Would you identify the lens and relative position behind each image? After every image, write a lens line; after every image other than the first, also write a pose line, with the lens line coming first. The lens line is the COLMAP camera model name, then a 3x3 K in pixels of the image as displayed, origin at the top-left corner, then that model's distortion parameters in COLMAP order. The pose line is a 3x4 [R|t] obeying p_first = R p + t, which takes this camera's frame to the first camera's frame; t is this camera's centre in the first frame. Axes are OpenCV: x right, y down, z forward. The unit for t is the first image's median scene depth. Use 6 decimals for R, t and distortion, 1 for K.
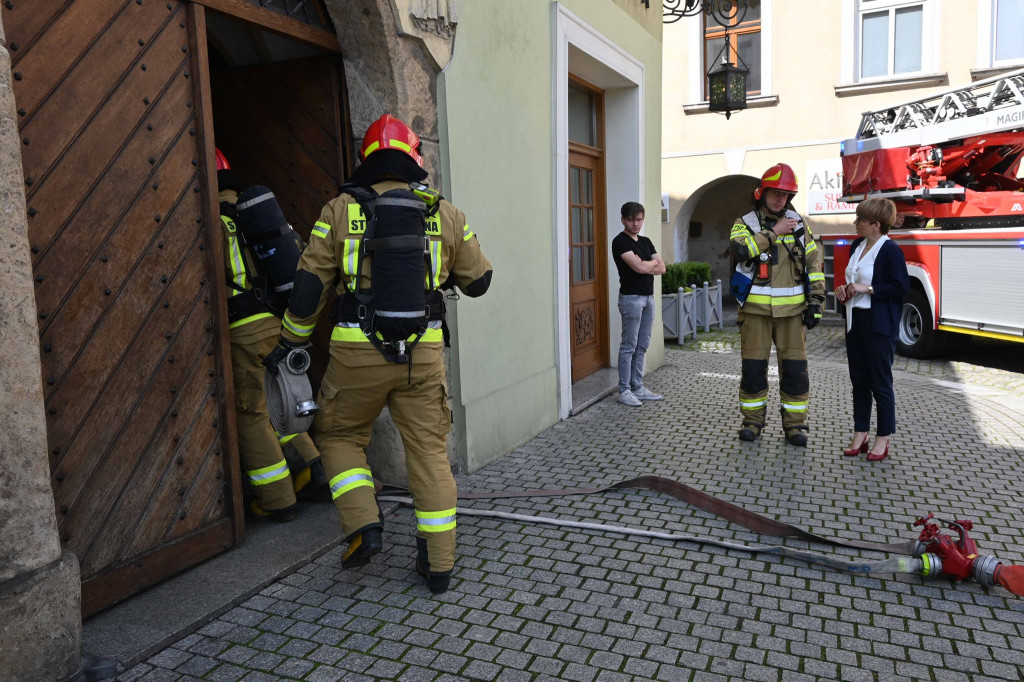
lens RADIAL K [[827.9, 0, 512.0], [0, 827.9, 341.0], [0, 0, 1]] dist [-0.000259, 0.001889]
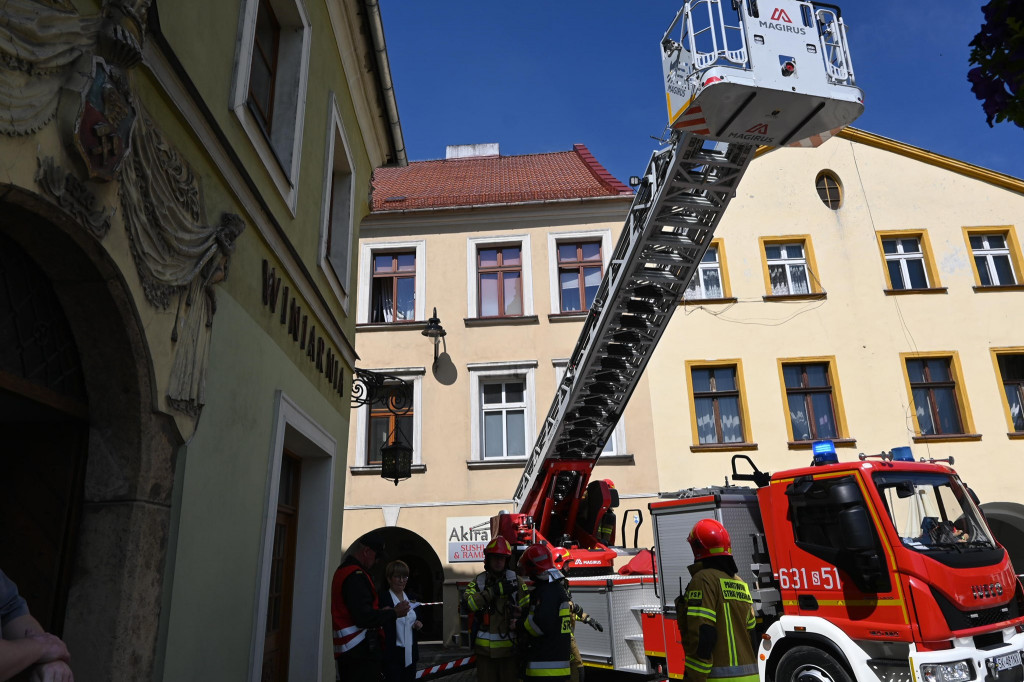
lens RADIAL K [[695.7, 0, 512.0], [0, 695.7, 341.0], [0, 0, 1]] dist [-0.004191, -0.000626]
pose [[0.900401, 0.143484, 0.410719, -0.092977], [0.048503, 0.905058, -0.422513, -0.032247], [-0.432348, 0.400352, 0.807956, -0.011413]]
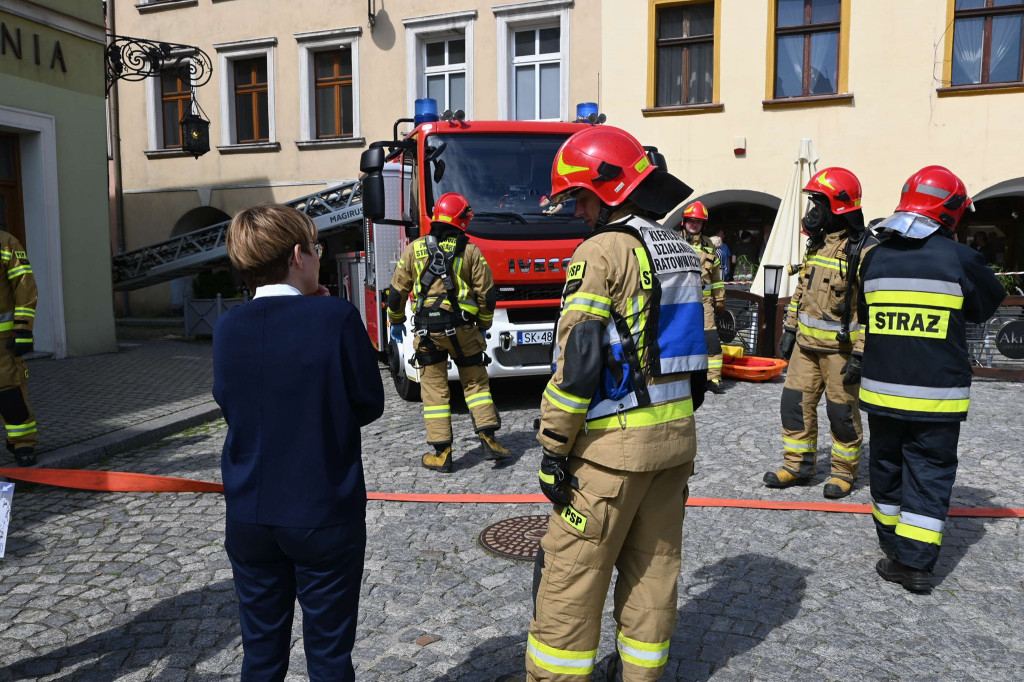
lens RADIAL K [[788.1, 0, 512.0], [0, 788.1, 341.0], [0, 0, 1]] dist [-0.011520, -0.002005]
pose [[0.989487, 0.015996, 0.143733, 1.259136], [-0.013932, 0.999785, -0.015356, 0.045209], [-0.143948, 0.013192, 0.989497, -0.547600]]
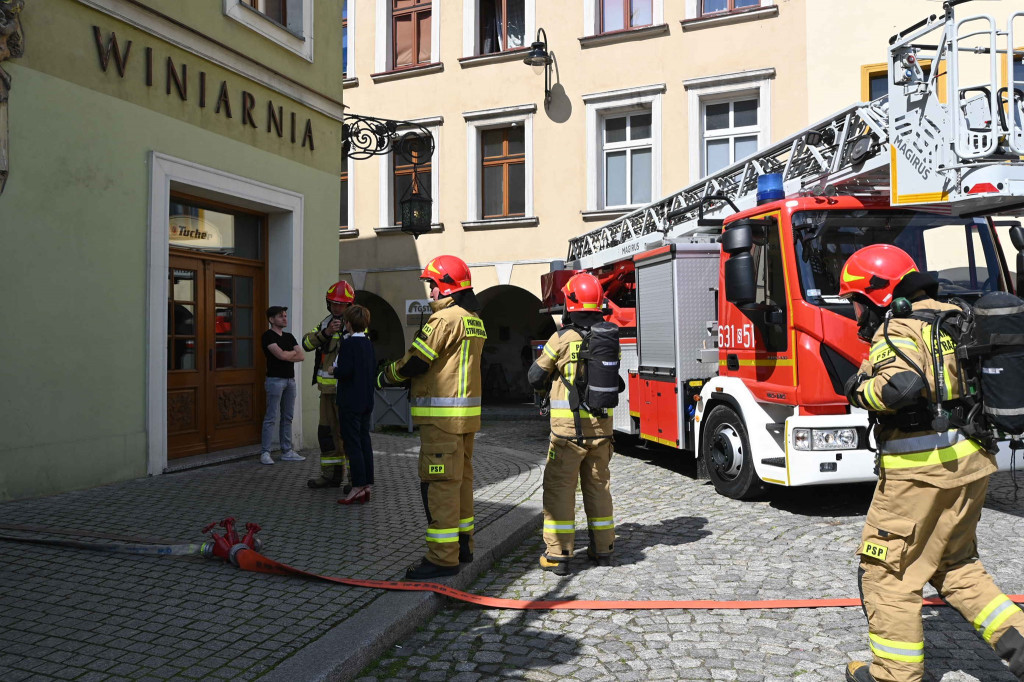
lens RADIAL K [[847.1, 0, 512.0], [0, 847.1, 341.0], [0, 0, 1]] dist [-0.009127, 0.002149]
pose [[0.997051, 0.029410, 0.070878, 0.700648], [-0.020401, 0.991993, -0.124636, 0.058678], [-0.073976, 0.122823, 0.989668, -0.435648]]
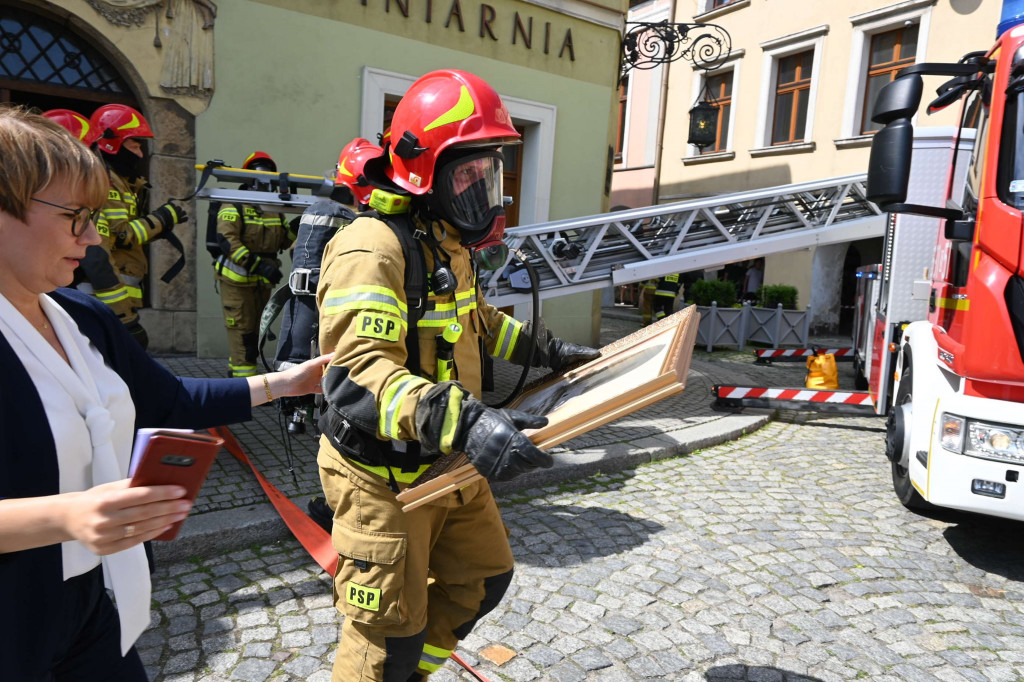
lens RADIAL K [[698.7, 0, 512.7], [0, 698.7, 343.9], [0, 0, 1]] dist [-0.012374, 0.006285]
pose [[0.840538, 0.153598, -0.519522, 1.288798], [-0.150572, 0.987417, 0.048320, -0.033346], [0.520407, 0.037611, 0.853090, 0.136994]]
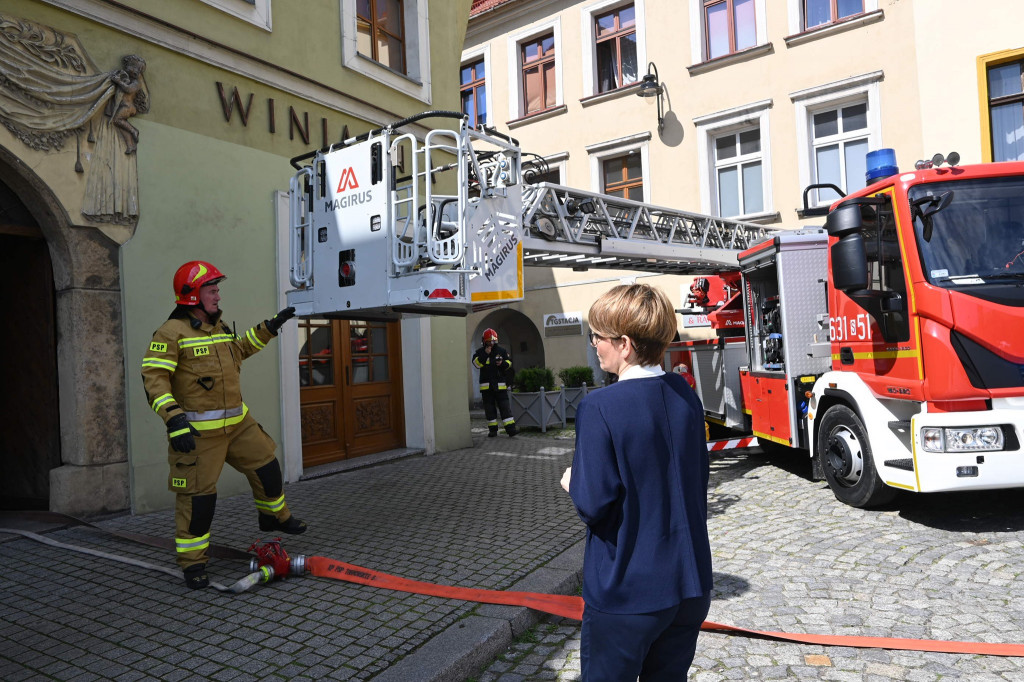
lens RADIAL K [[695.7, 0, 512.0], [0, 695.7, 341.0], [0, 0, 1]] dist [-0.004191, -0.000626]
pose [[0.990923, -0.013663, -0.133733, 0.816320], [-0.004224, 0.991166, -0.132562, 0.018682], [0.134363, 0.131924, 0.982111, -0.152282]]
